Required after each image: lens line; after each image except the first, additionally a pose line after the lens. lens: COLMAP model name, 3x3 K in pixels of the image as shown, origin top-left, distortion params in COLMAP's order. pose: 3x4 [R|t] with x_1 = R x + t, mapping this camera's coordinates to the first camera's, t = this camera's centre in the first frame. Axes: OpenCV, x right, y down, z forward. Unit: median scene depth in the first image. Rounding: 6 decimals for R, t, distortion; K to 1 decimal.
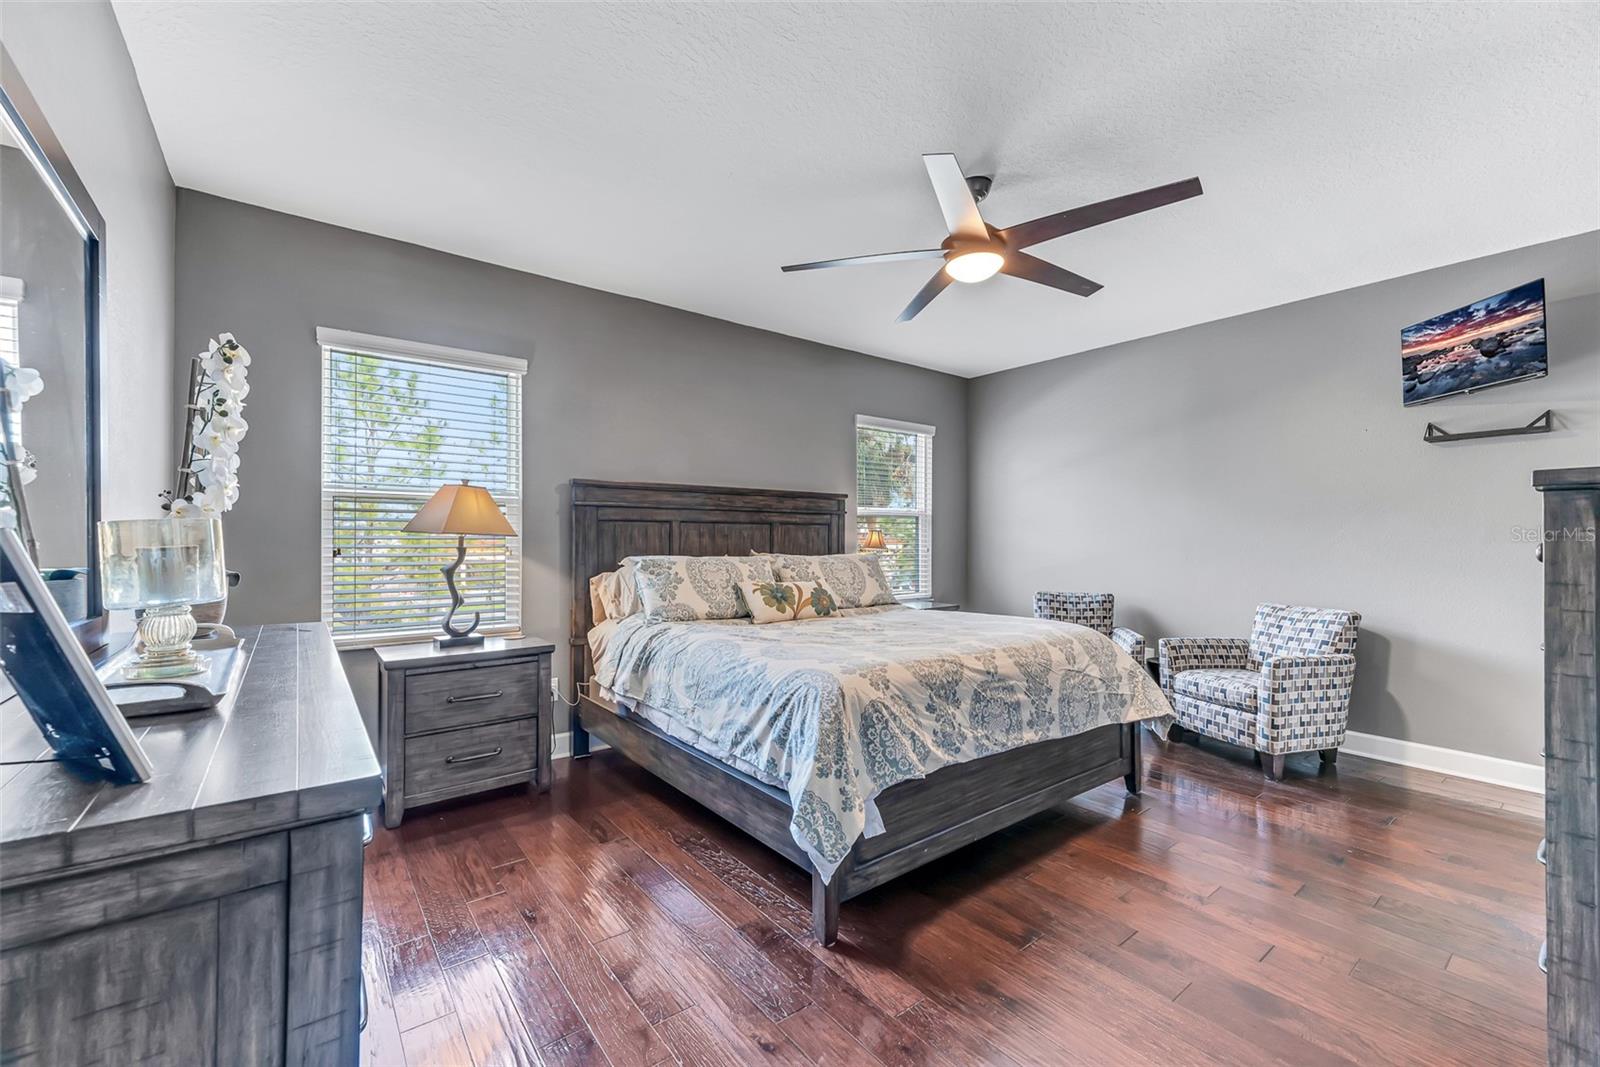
lens RADIAL K [[647.9, 0, 790.4], [0, 647.9, 536.8], [0, 0, 1]] dist [0.011042, 0.000082]
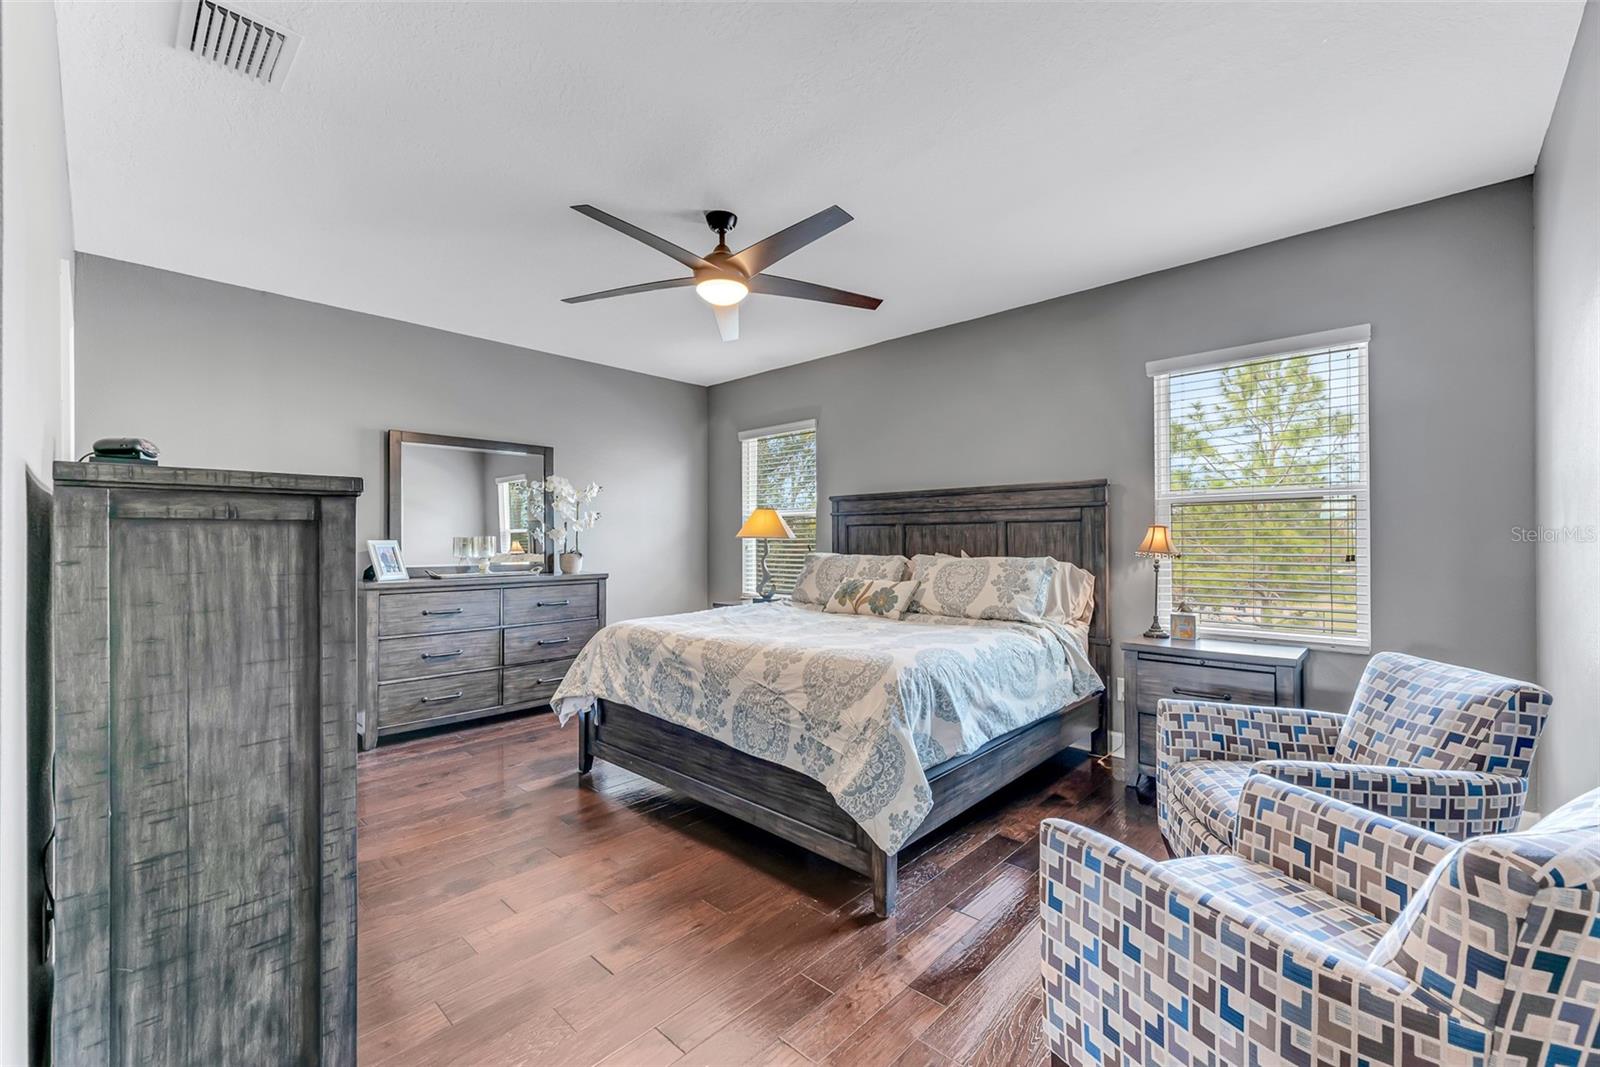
lens RADIAL K [[647.9, 0, 792.5], [0, 647.9, 539.0], [0, 0, 1]] dist [0.011042, 0.000082]
pose [[0.168035, -0.000655, -0.985781, 1.273375], [0.006136, 0.999981, 0.000382, 0.001397], [0.985762, -0.006113, 0.168036, 0.856800]]
